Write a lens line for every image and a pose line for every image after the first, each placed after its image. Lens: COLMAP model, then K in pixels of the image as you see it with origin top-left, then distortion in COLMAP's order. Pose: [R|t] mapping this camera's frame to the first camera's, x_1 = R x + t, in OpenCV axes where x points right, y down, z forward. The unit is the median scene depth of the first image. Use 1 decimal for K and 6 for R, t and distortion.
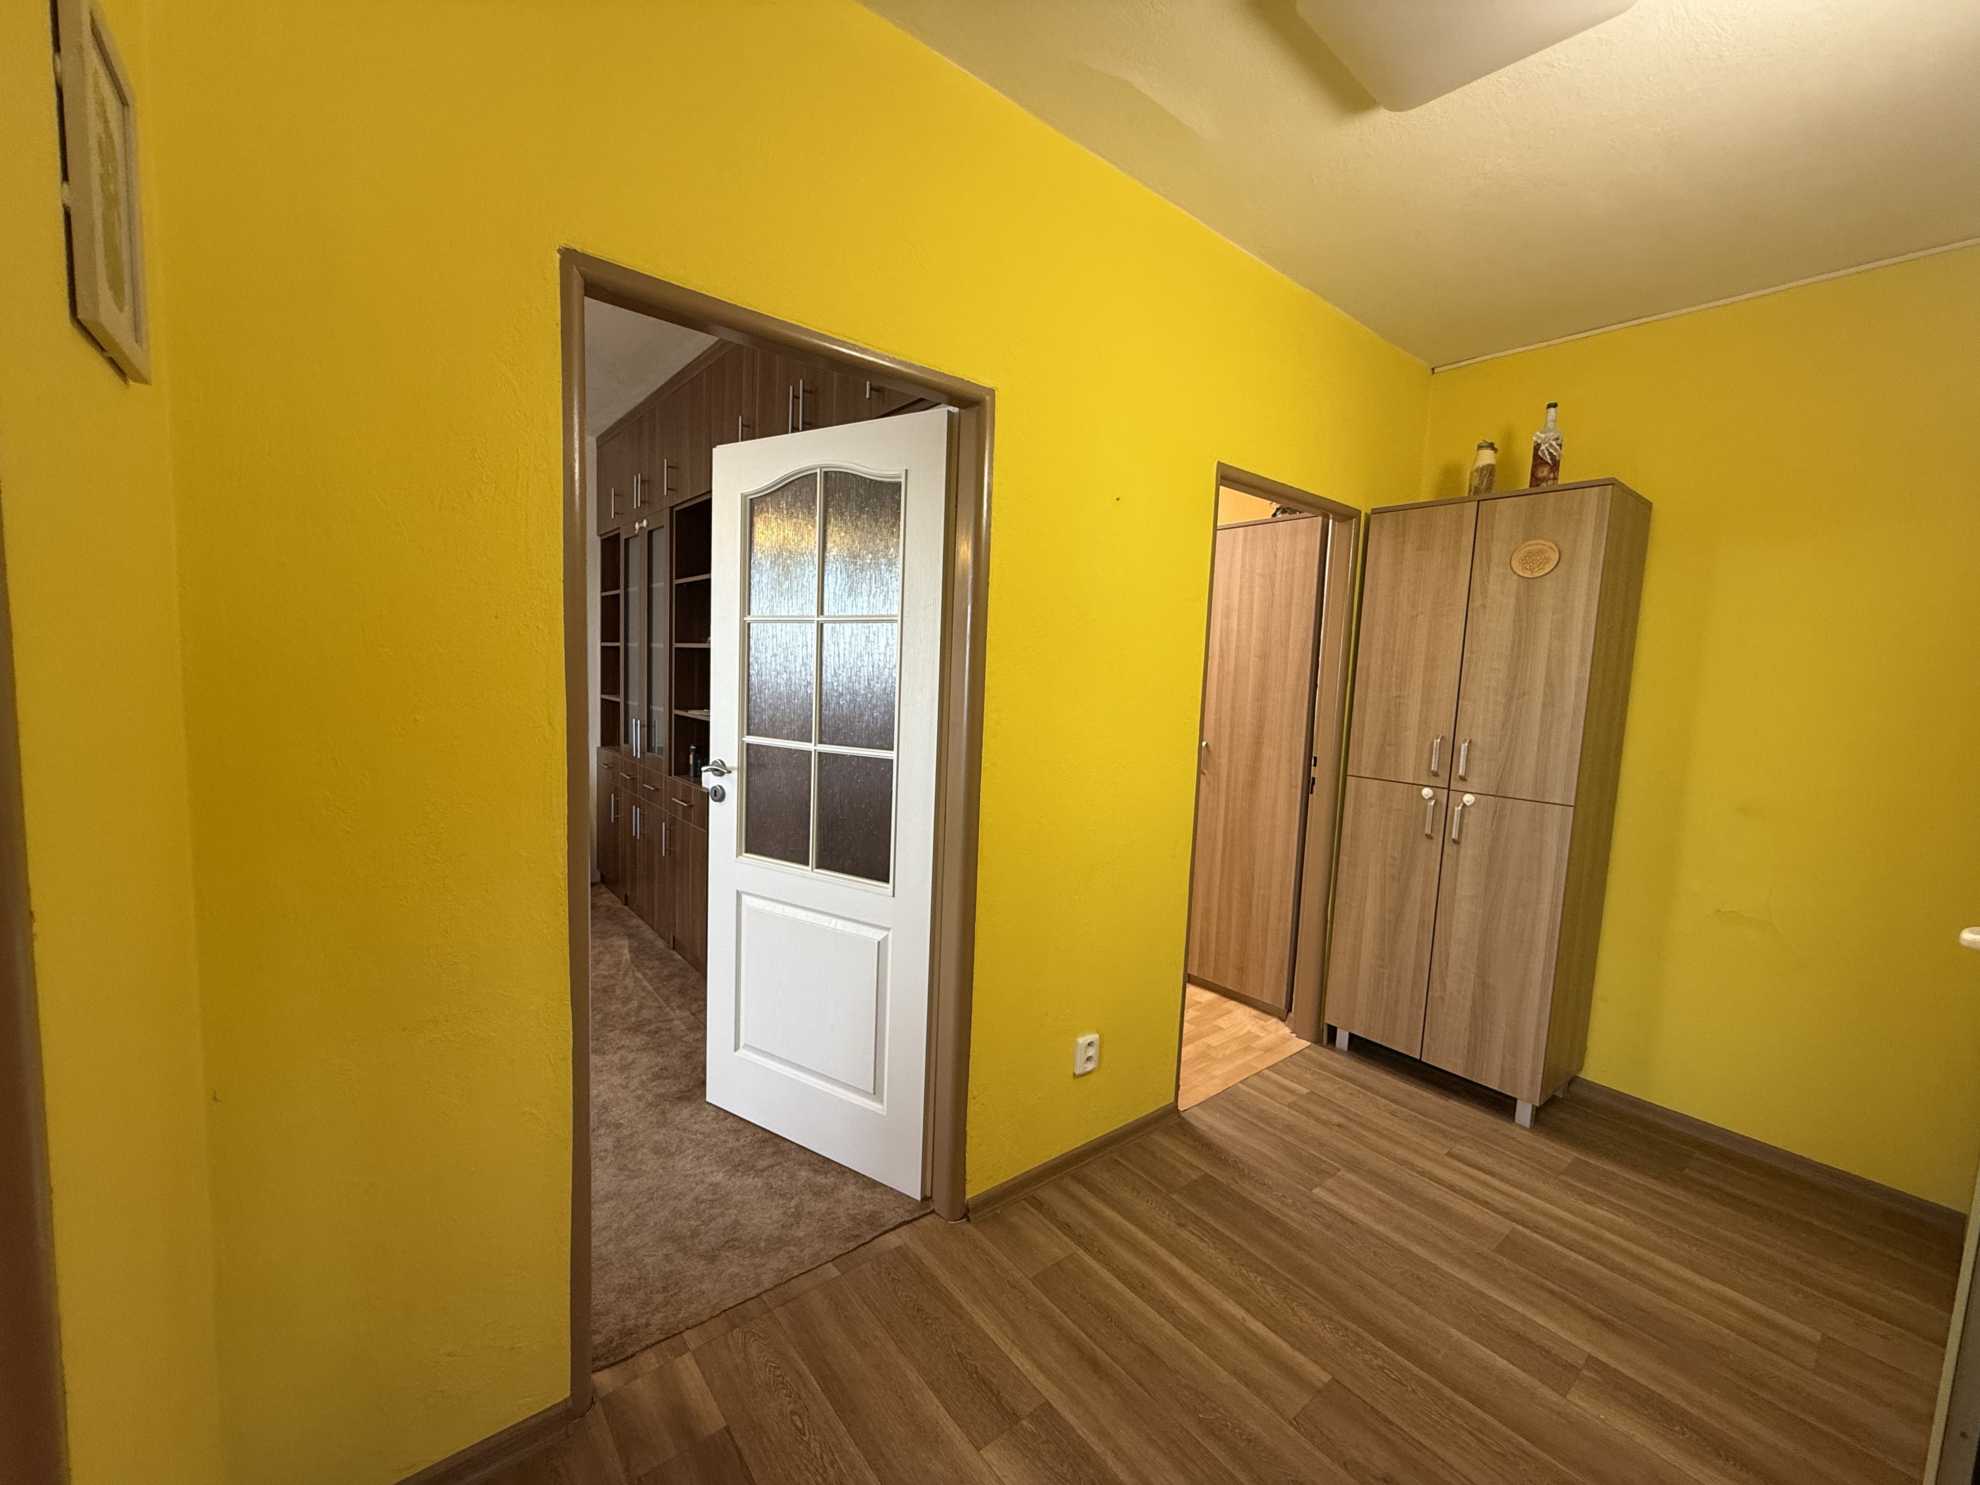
lens RADIAL K [[791.6, 0, 976.3], [0, 791.6, 742.5], [0, 0, 1]] dist [-0.000926, 0.000044]
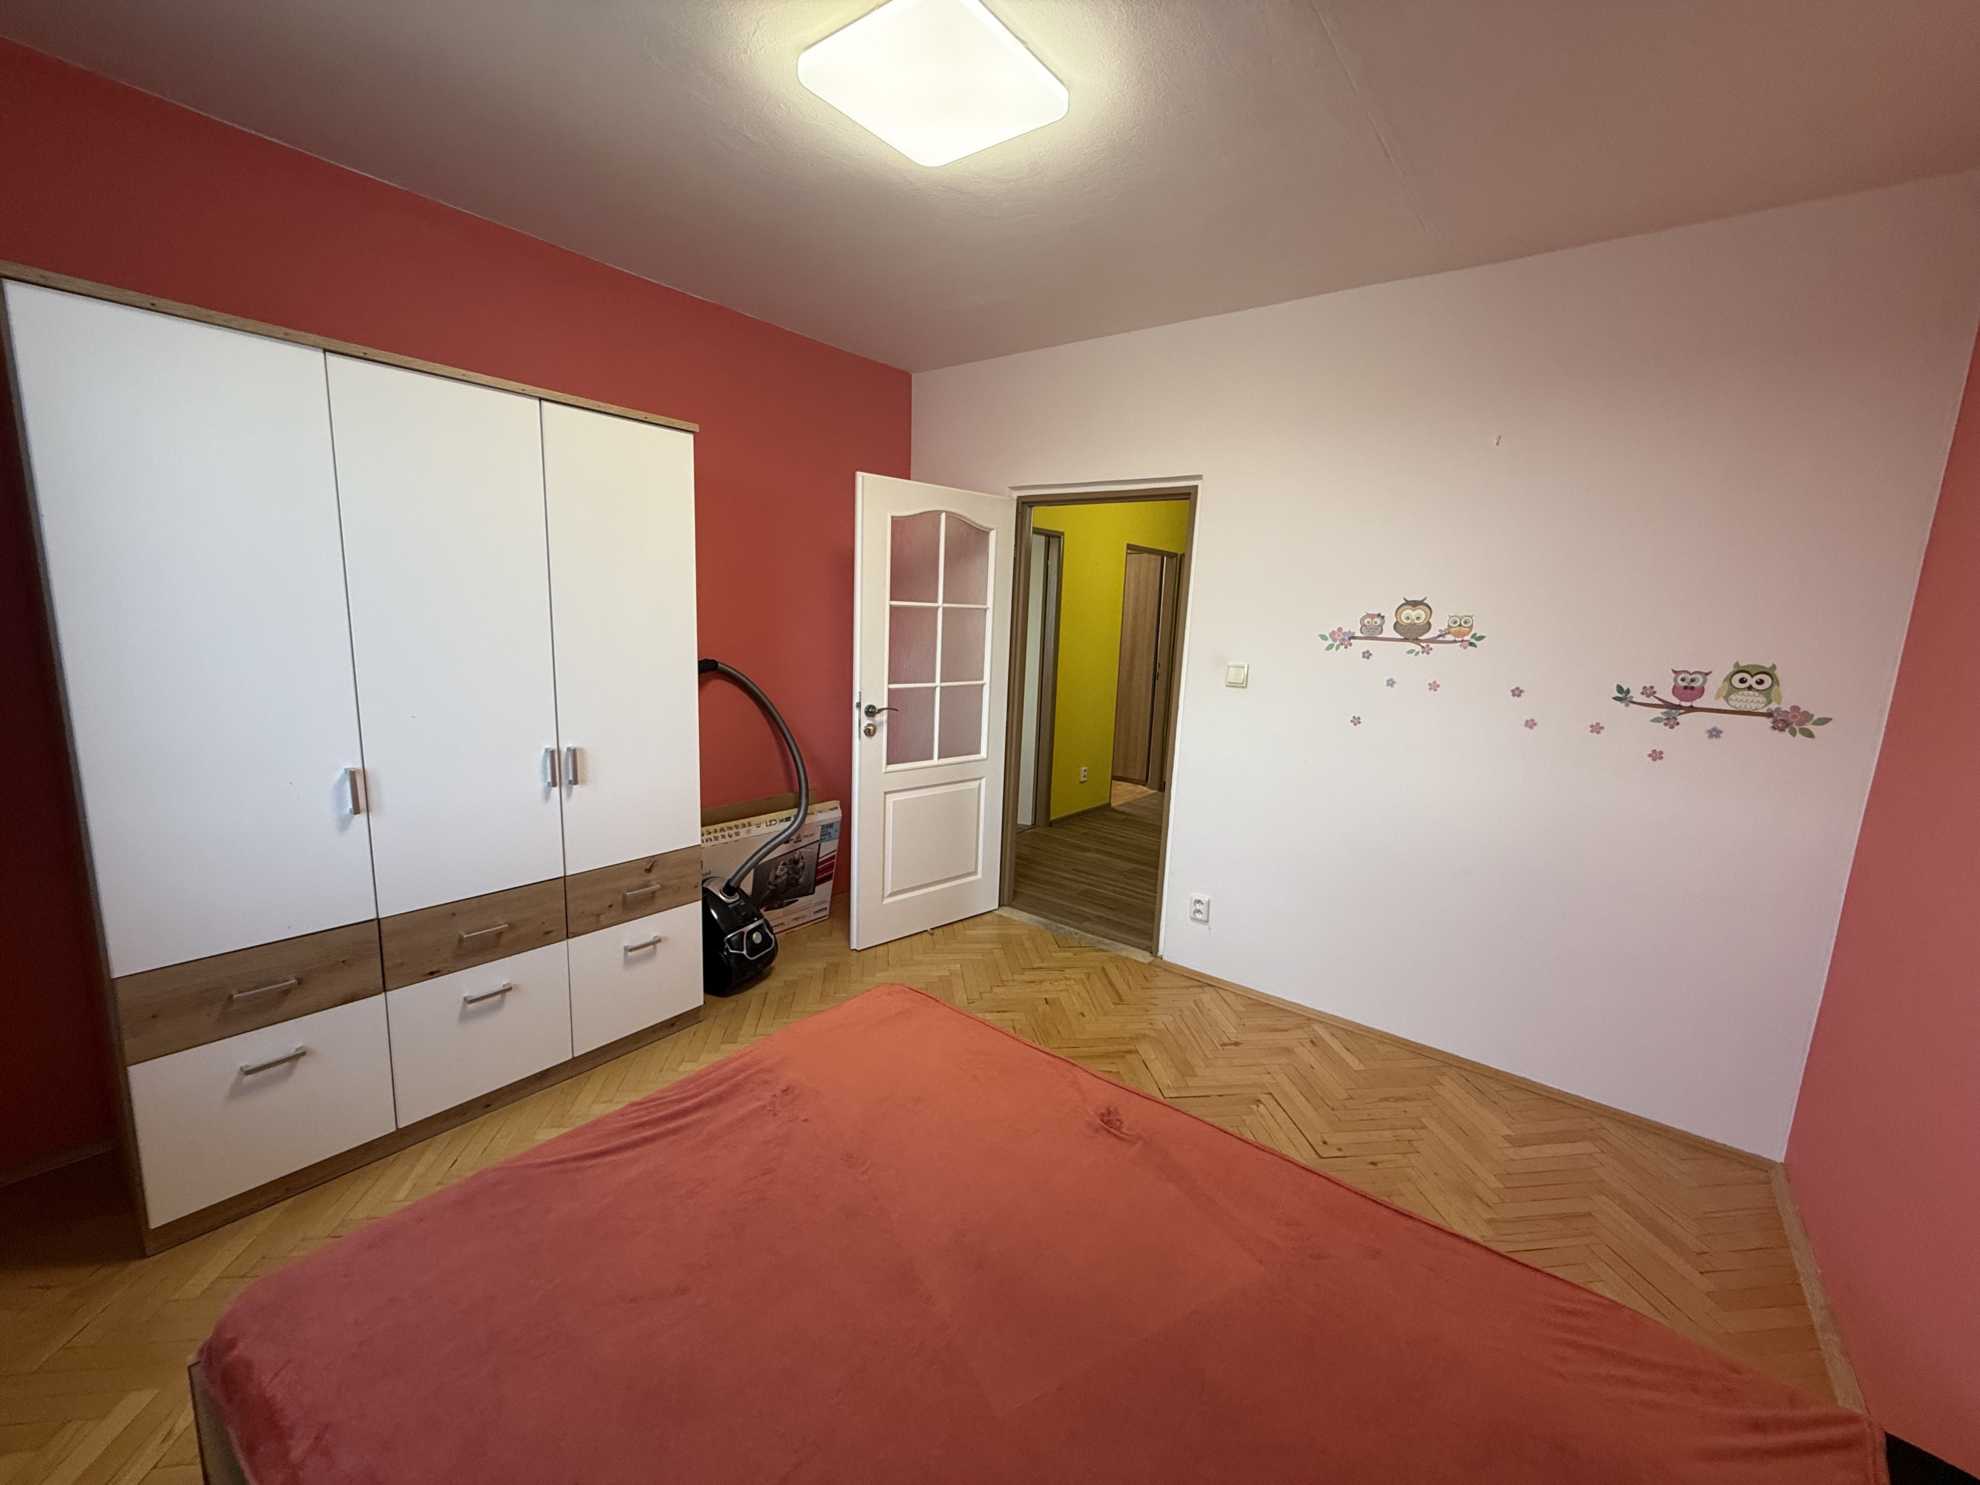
lens RADIAL K [[791.6, 0, 1002.3], [0, 791.6, 744.5], [0, 0, 1]] dist [-0.000926, 0.000044]
pose [[0.968606, -0.041270, 0.245151, -0.677273], [0.021012, 0.996186, 0.084684, 0.057345], [-0.247711, -0.076874, 0.965779, -1.298654]]
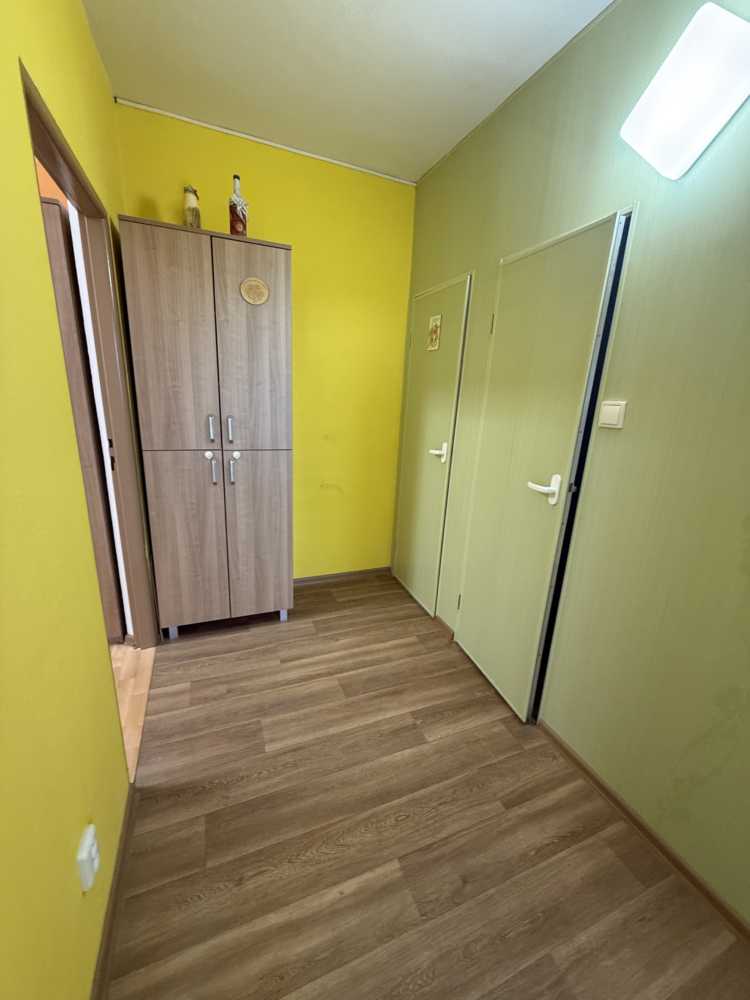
lens RADIAL K [[399.8, 0, 375.1], [0, 399.8, 499.2], [0, 0, 1]] dist [-0.000926, 0.000044]
pose [[0.273223, -0.284175, 0.919018, -0.046854], [0.051261, 0.958313, 0.281086, -0.052834], [-0.960584, -0.029689, 0.276400, 0.545606]]
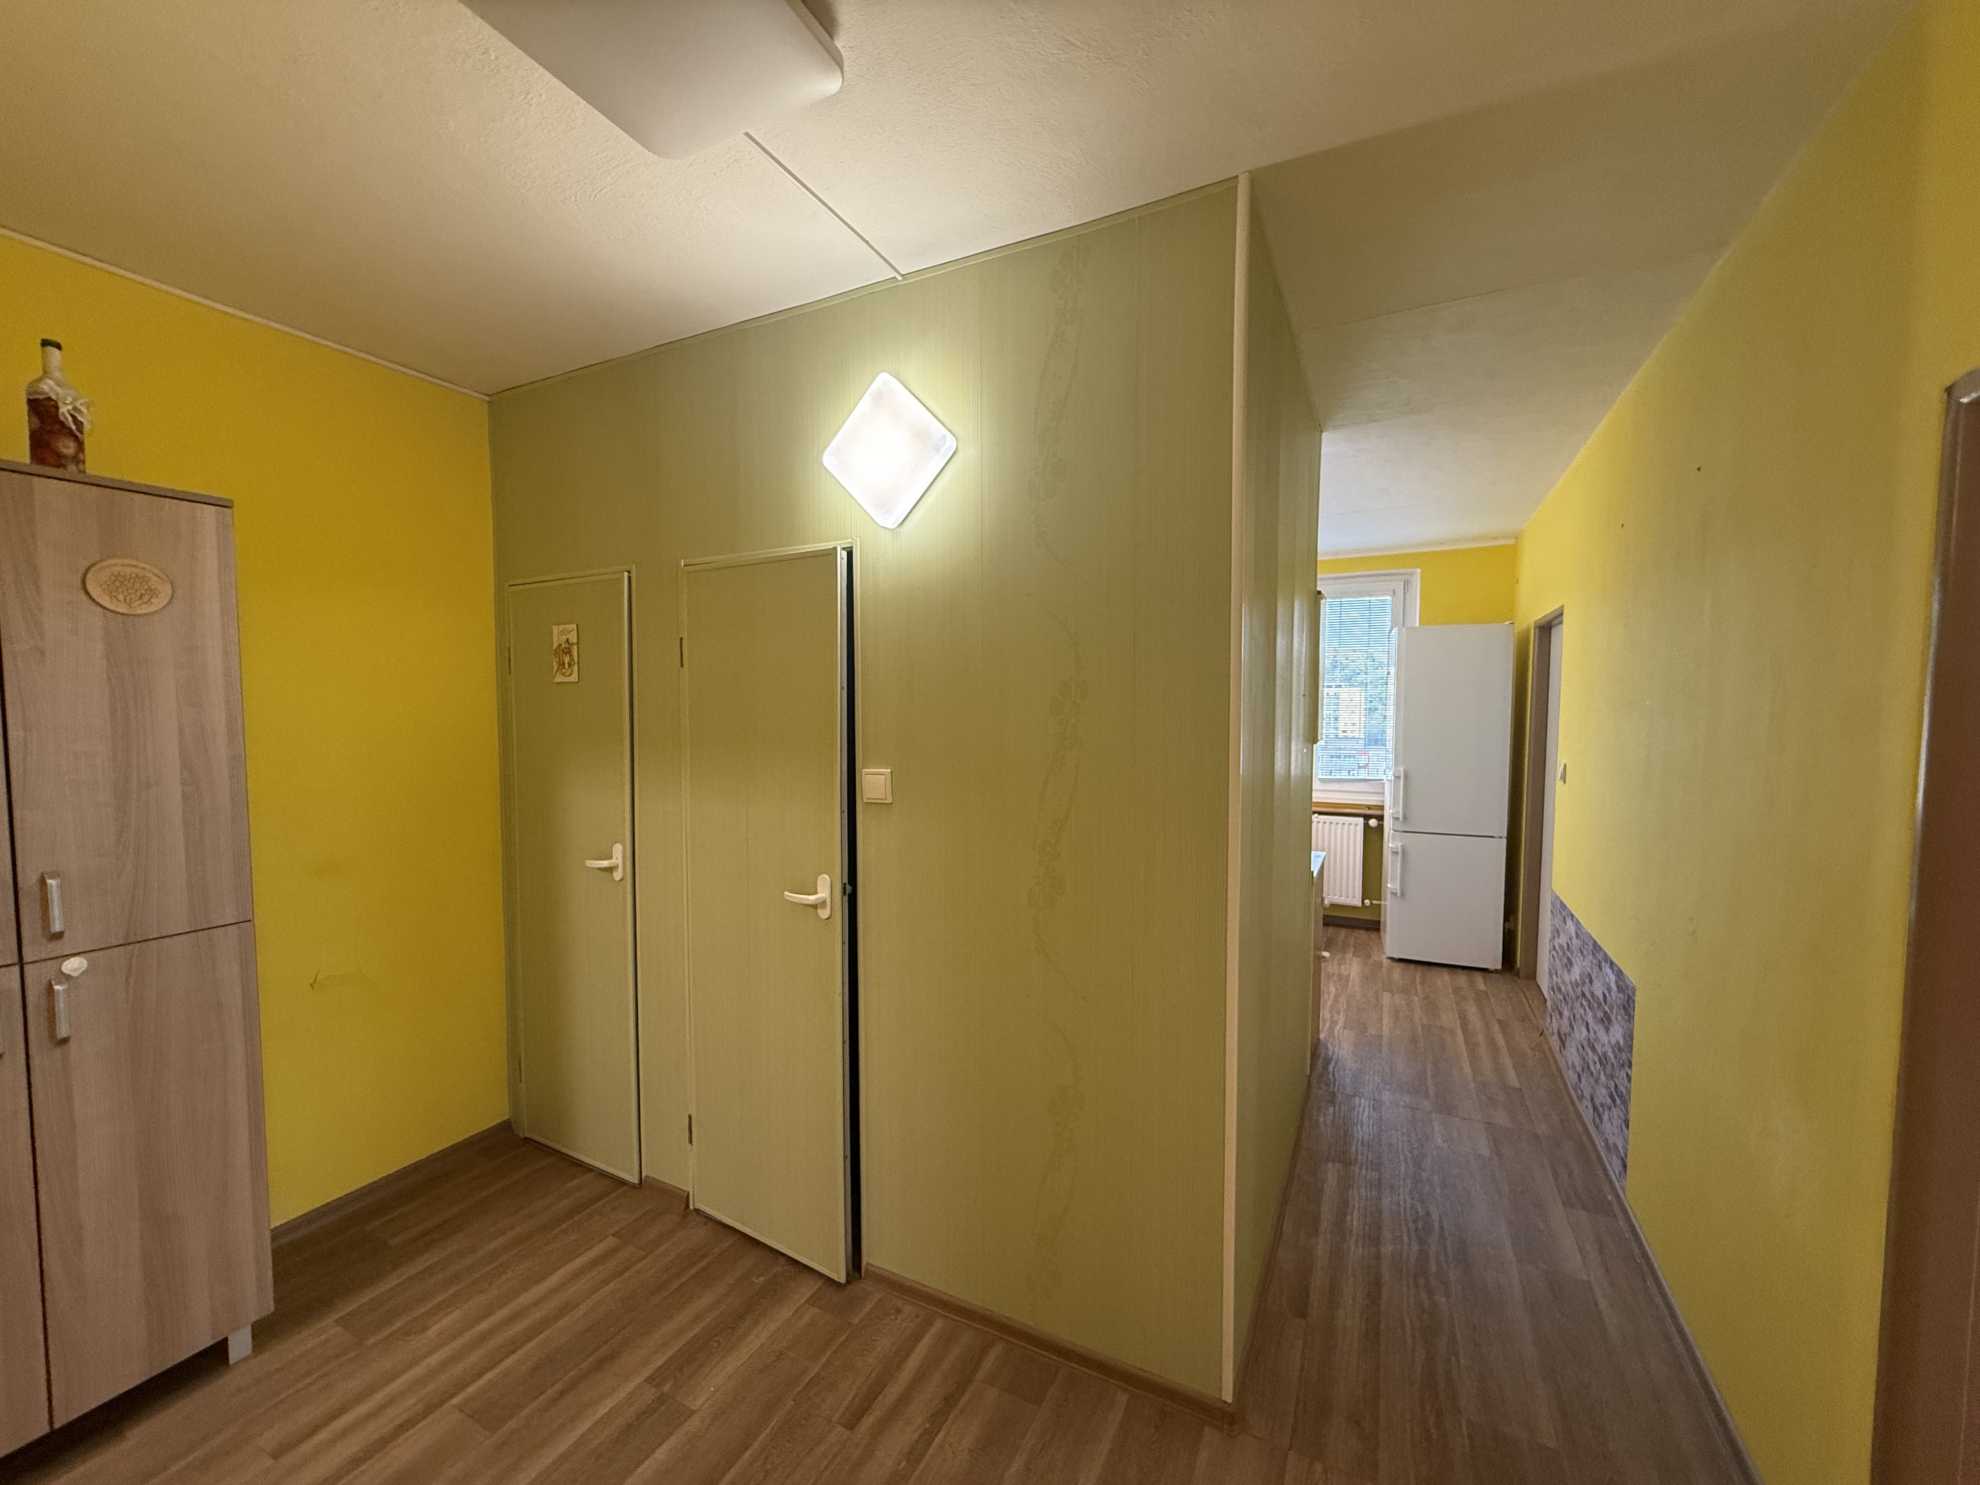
lens RADIAL K [[791.6, 0, 991.9], [0, 791.6, 743.4], [0, 0, 1]] dist [-0.000926, 0.000044]
pose [[-0.419387, -0.092579, 0.903075, -0.220481], [0.063703, 0.989333, 0.131005, -0.139361], [-0.905570, 0.112471, -0.409016, 0.614849]]
